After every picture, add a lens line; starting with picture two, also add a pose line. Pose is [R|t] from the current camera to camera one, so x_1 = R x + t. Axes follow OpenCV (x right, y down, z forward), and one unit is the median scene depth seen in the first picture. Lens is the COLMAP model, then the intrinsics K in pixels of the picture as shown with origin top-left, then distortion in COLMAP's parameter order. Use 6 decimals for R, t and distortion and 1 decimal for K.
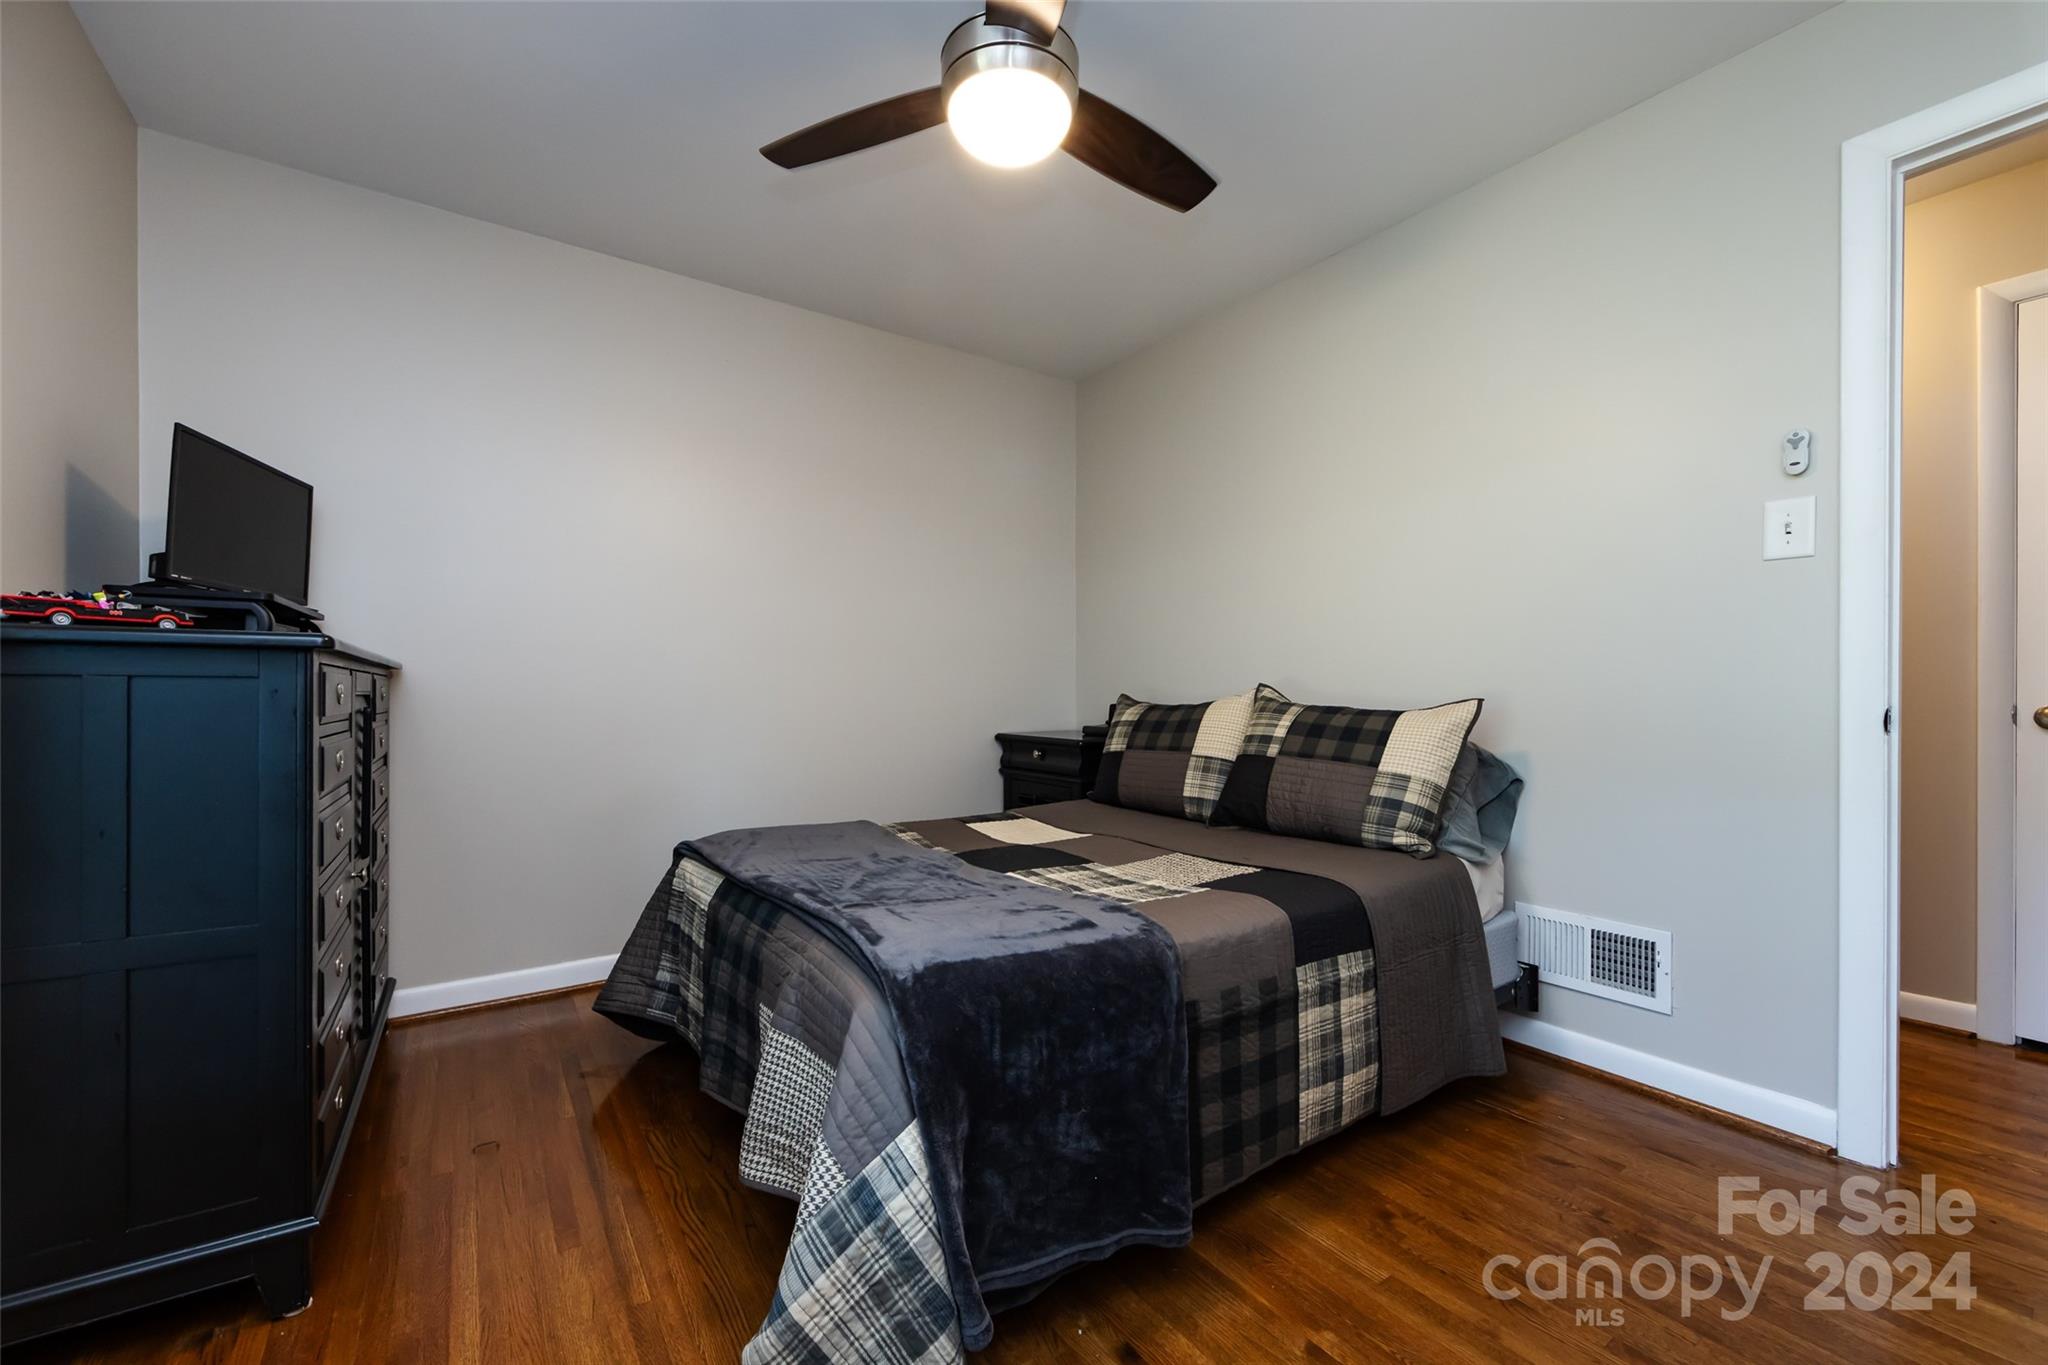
lens RADIAL K [[813.7, 0, 1029.9], [0, 813.7, 687.2], [0, 0, 1]] dist [-0.000713, -0.000424]
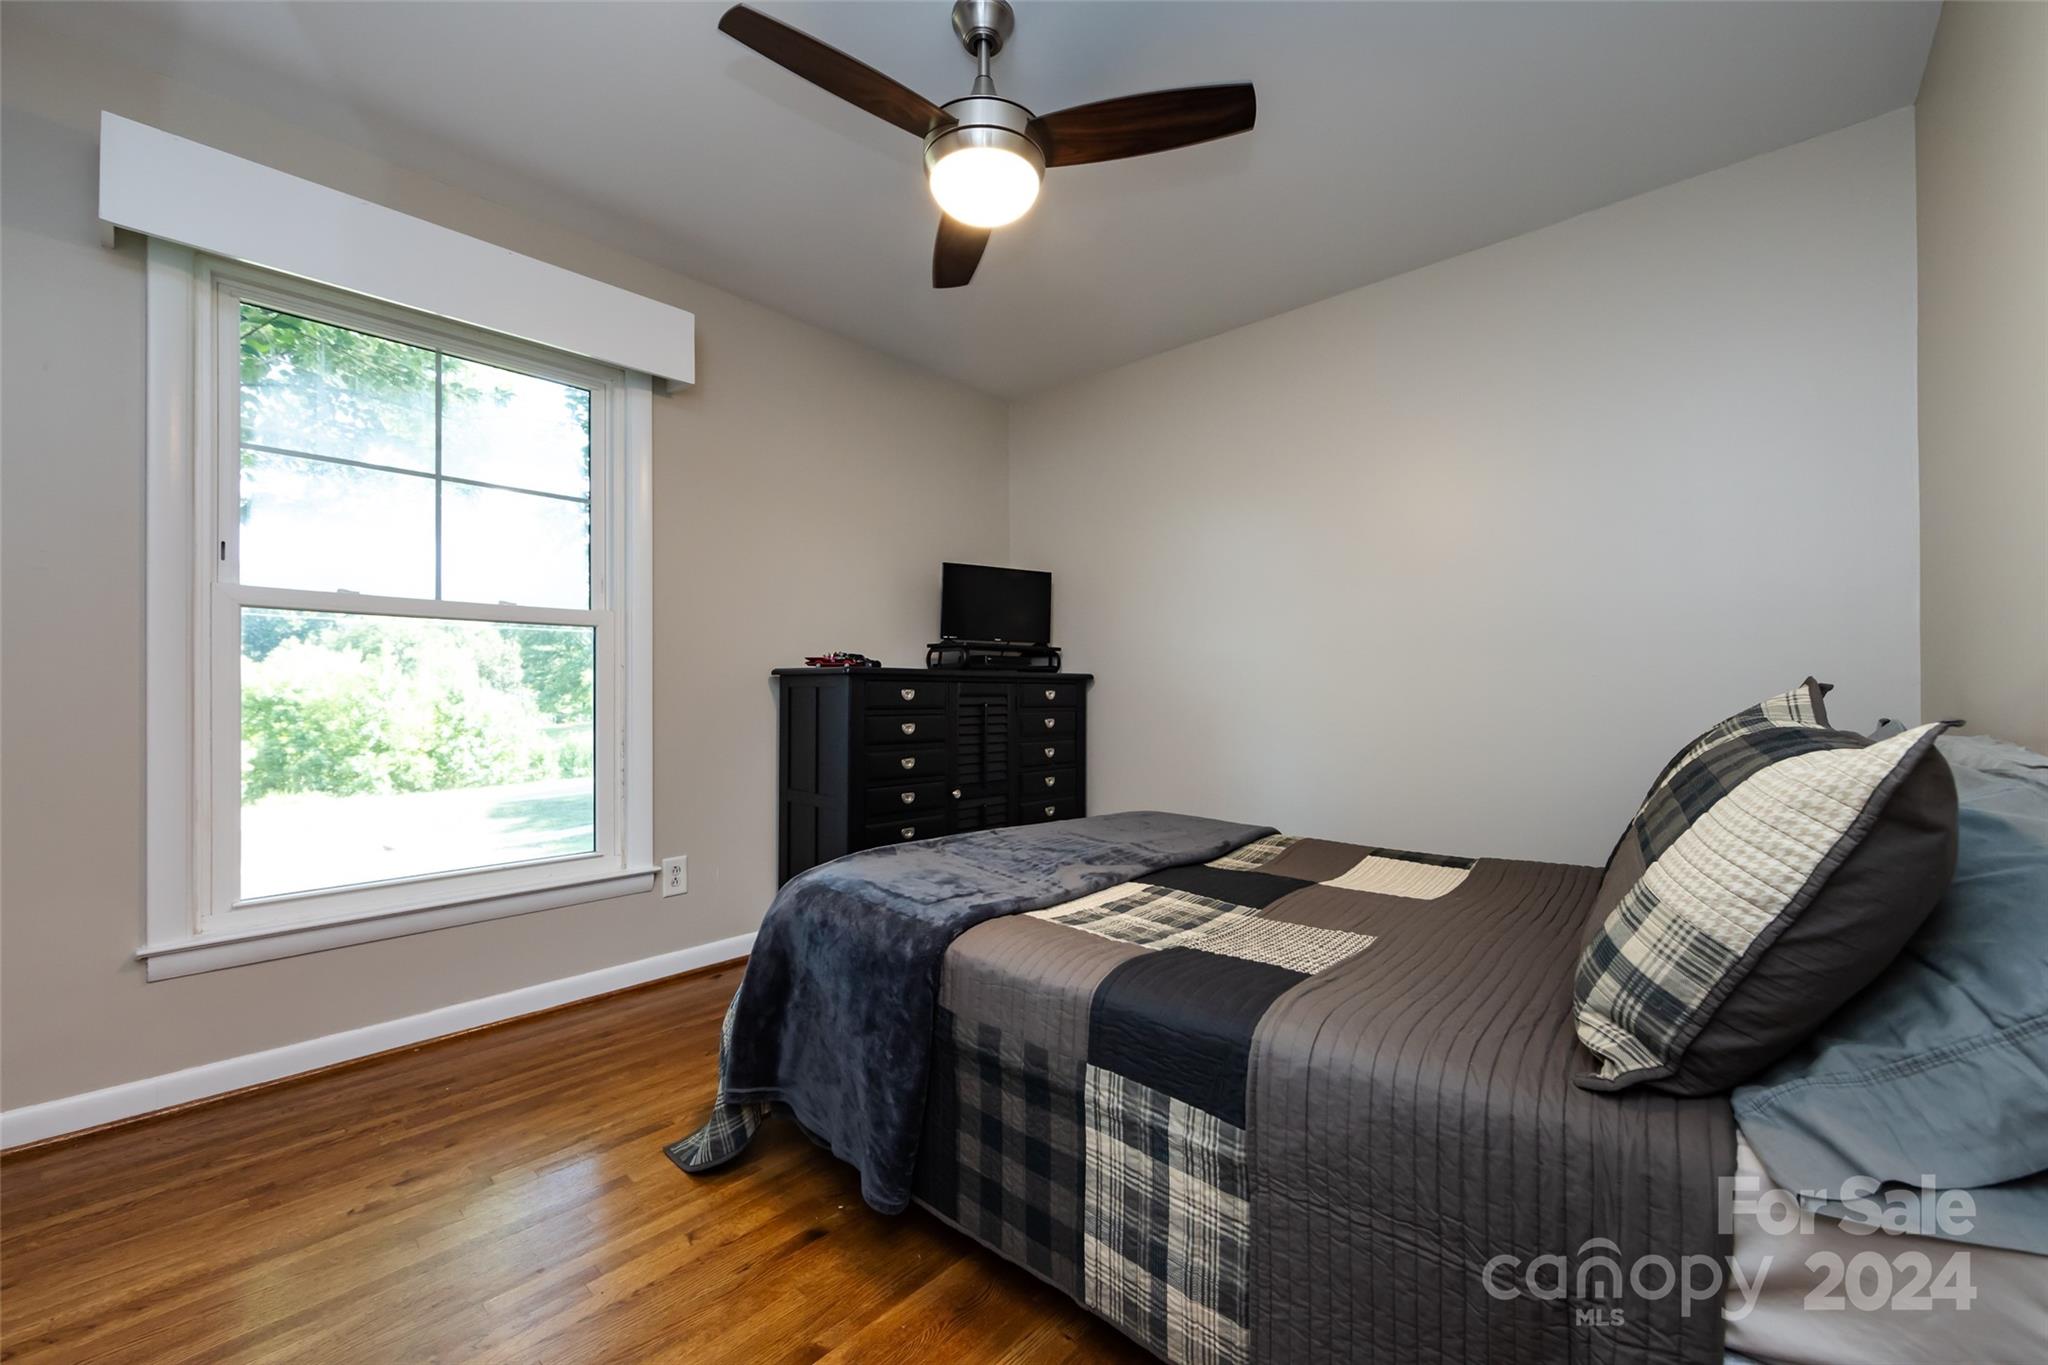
lens RADIAL K [[813.7, 0, 1029.9], [0, 813.7, 687.2], [0, 0, 1]] dist [-0.000713, -0.000424]
pose [[0.223925, -0.007278, -0.974579, 1.021784], [0.003200, 0.999972, -0.006732, 0.003562], [0.974601, -0.001611, 0.223942, 0.761493]]
